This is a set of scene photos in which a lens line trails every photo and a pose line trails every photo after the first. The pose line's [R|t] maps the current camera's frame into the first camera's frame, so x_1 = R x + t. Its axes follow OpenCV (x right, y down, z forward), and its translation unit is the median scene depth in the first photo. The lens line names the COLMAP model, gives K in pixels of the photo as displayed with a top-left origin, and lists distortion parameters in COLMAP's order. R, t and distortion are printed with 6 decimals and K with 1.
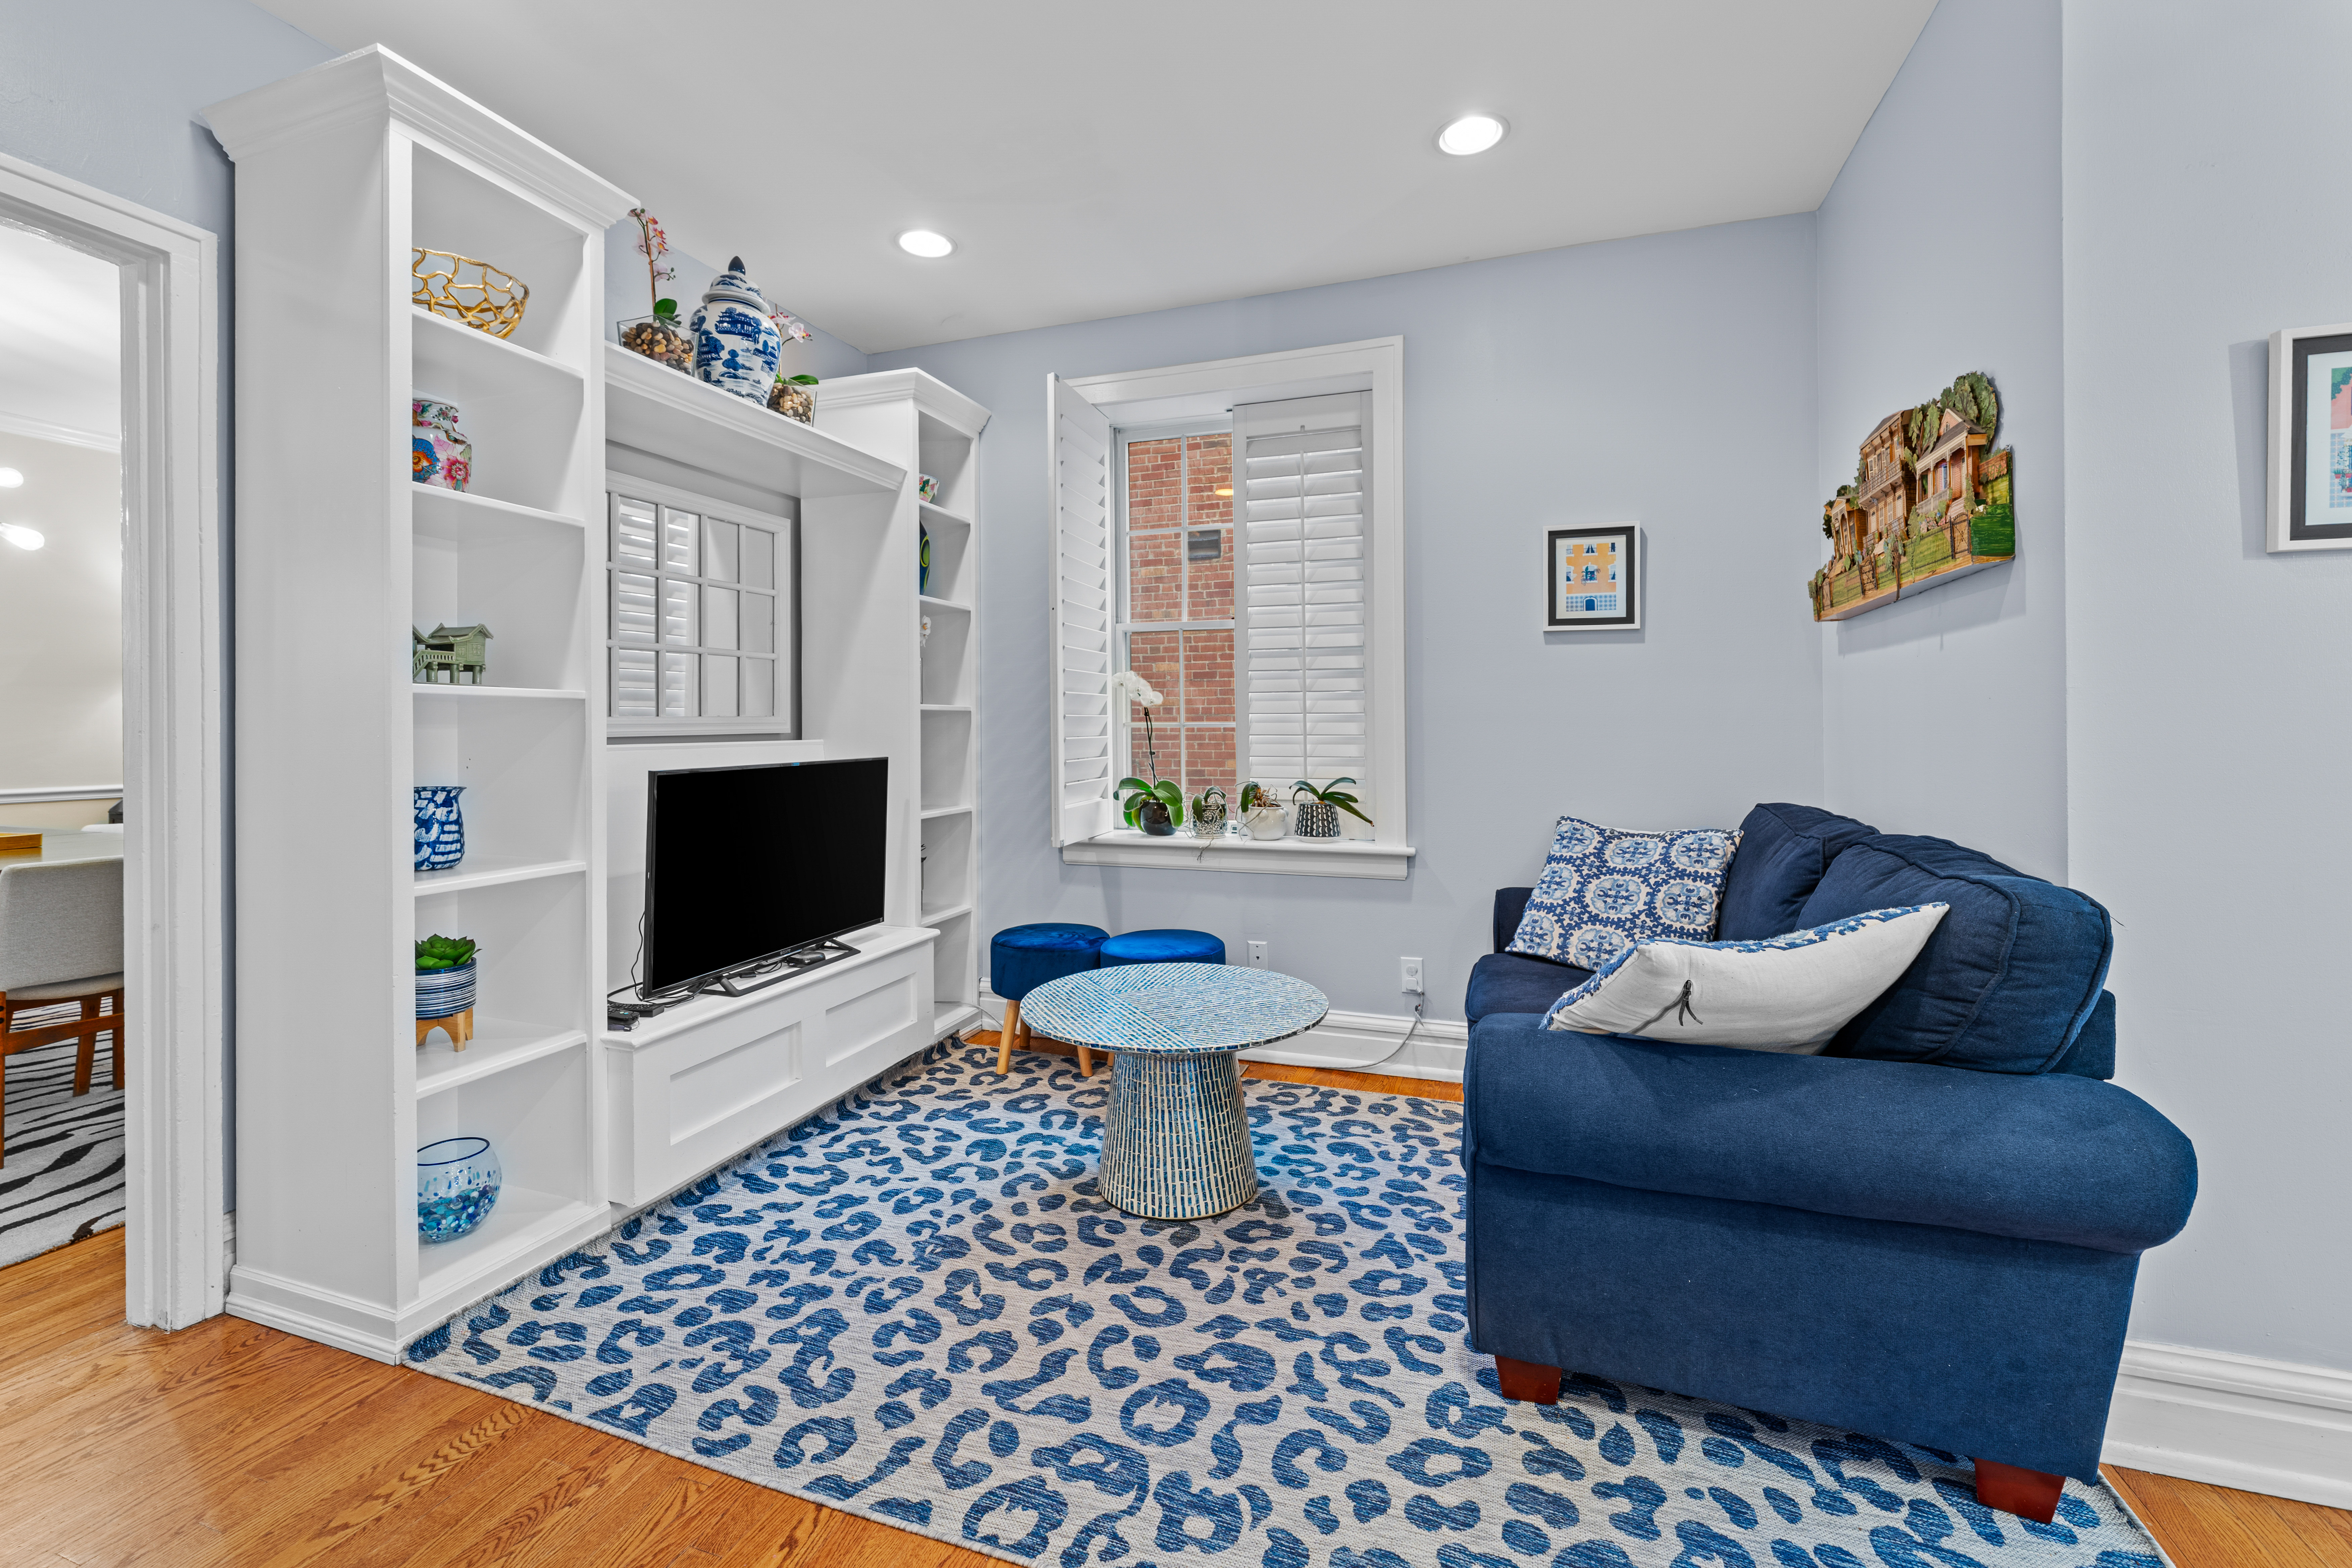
lens RADIAL K [[977.4, 0, 1177.2], [0, 977.4, 714.8], [0, 0, 1]] dist [-0.001519, -0.000156]
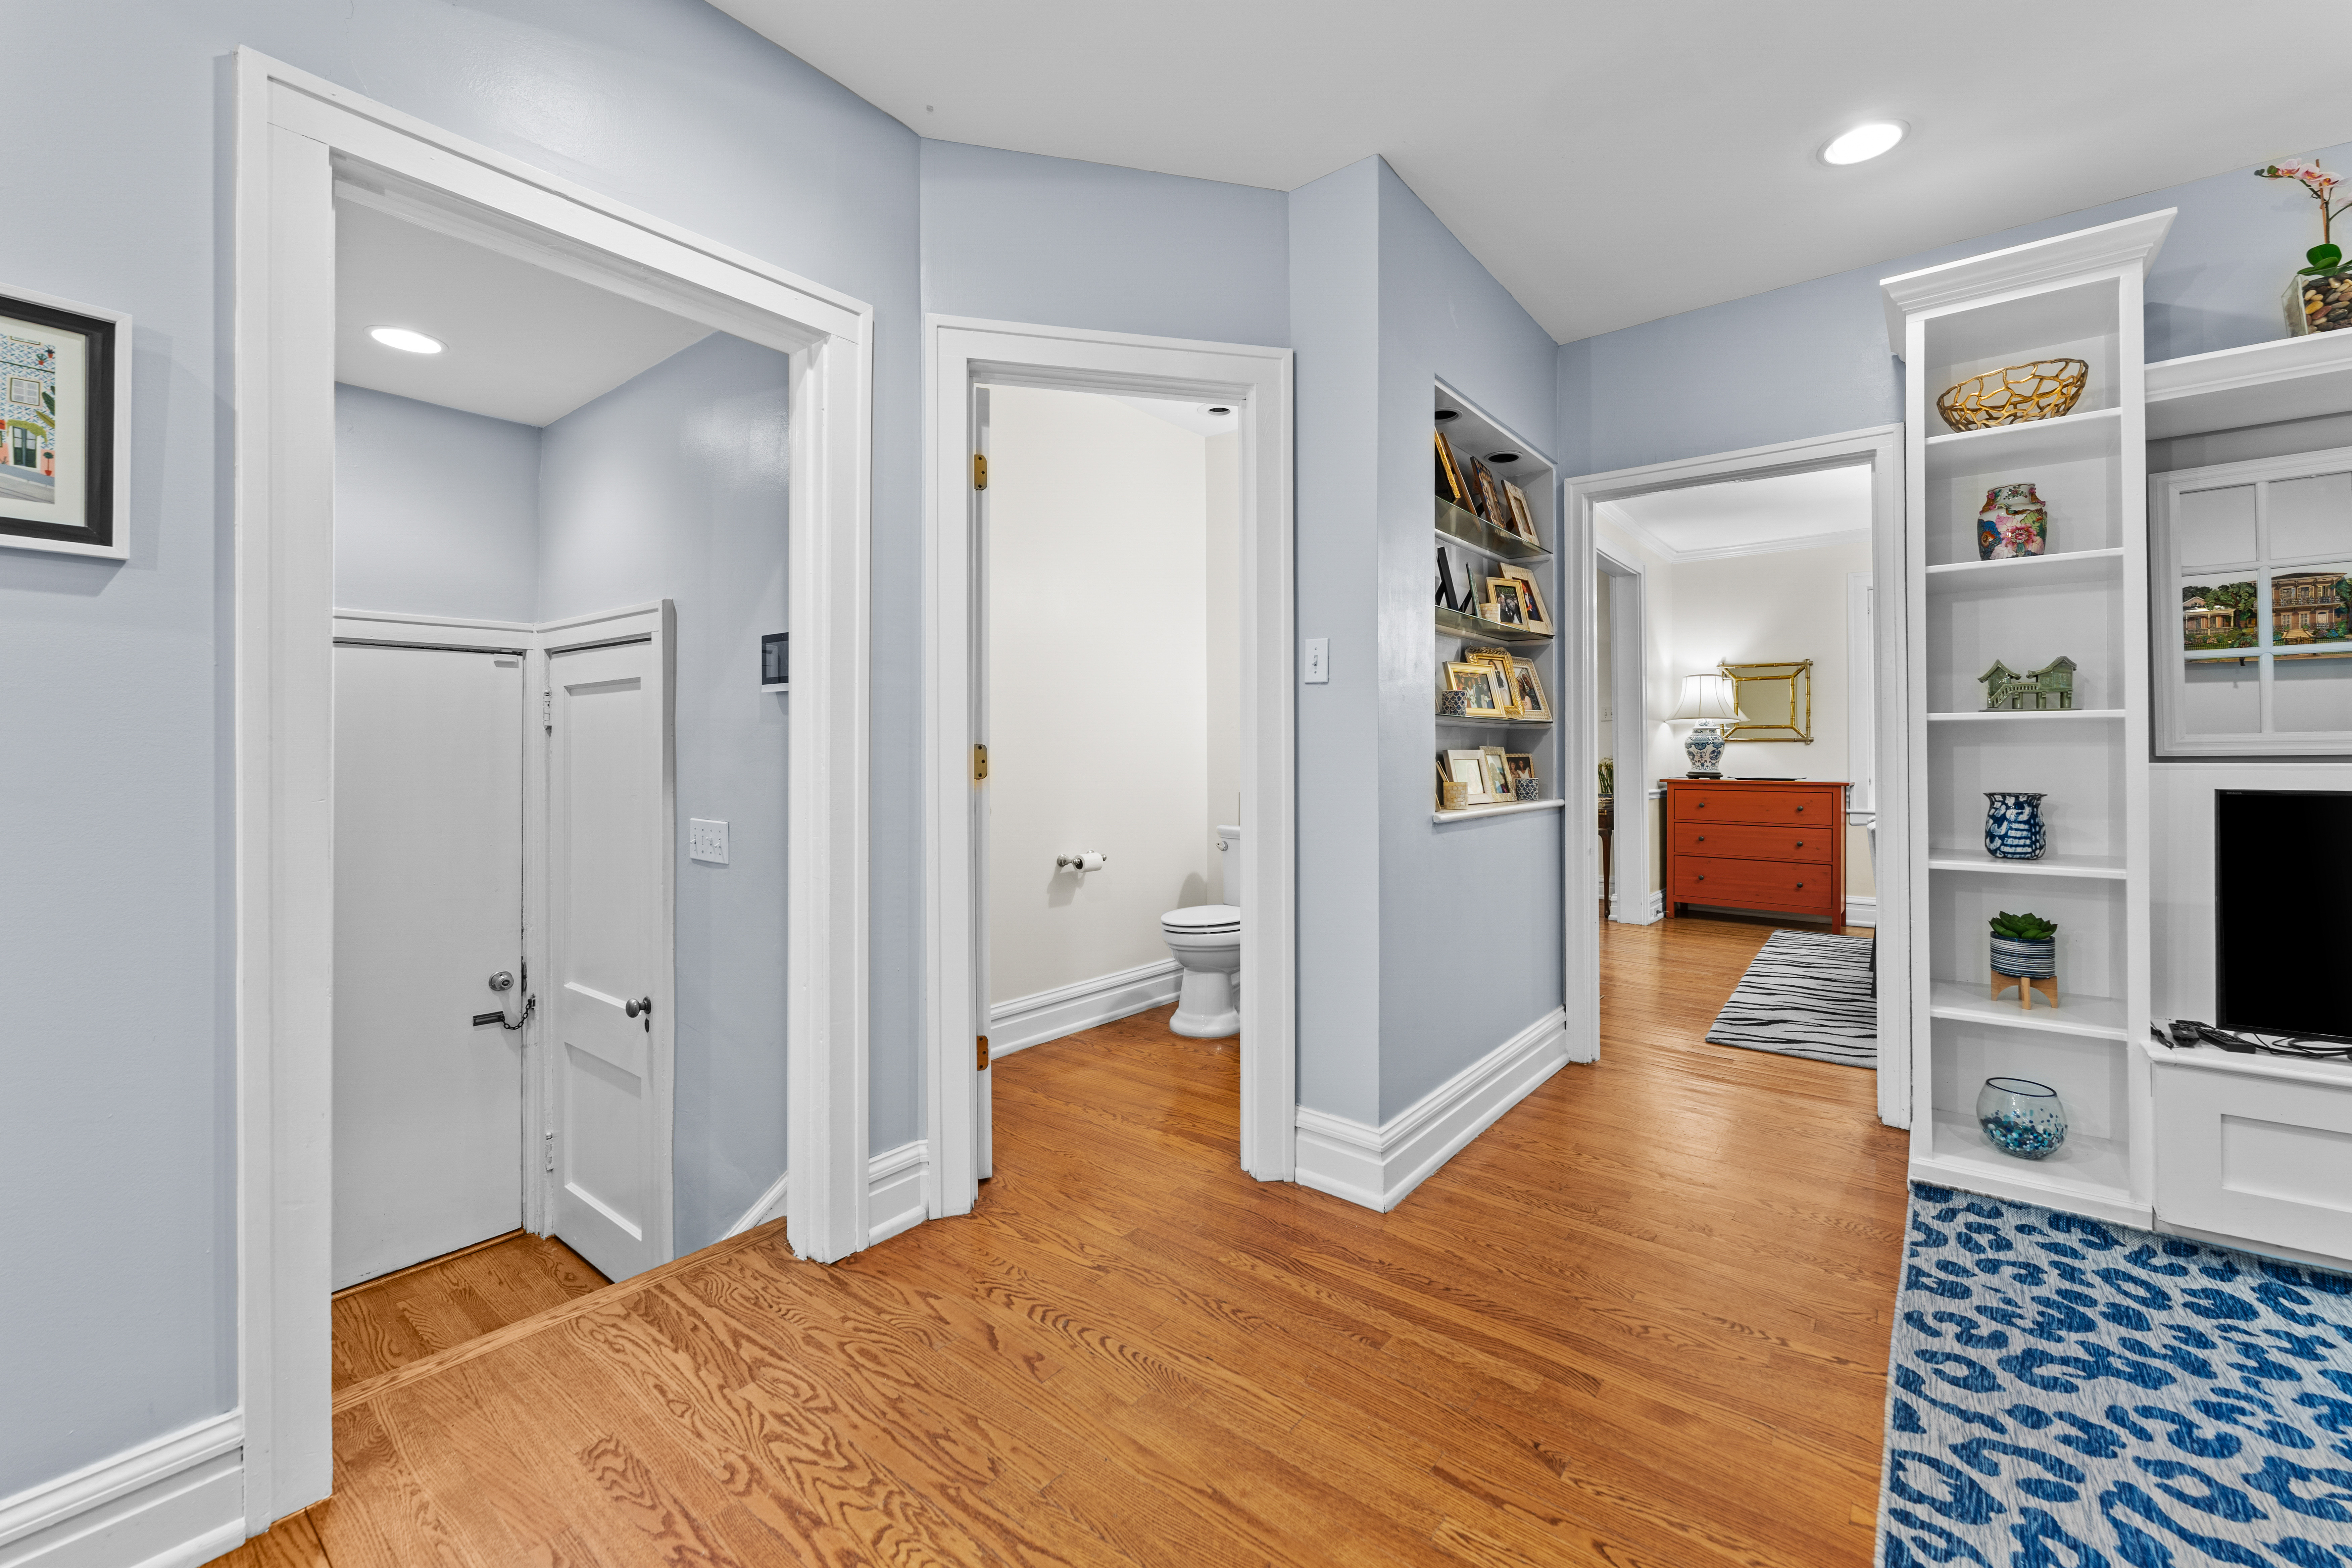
lens RADIAL K [[951.9, 0, 1178.7], [0, 951.9, 746.5], [0, 0, 1]] dist [-0.000625, -0.000133]
pose [[-0.330500, -0.002928, -0.943801, 0.821450], [0.013424, 0.999879, -0.007803, 0.010777], [0.943710, -0.015248, -0.330421, 0.434834]]
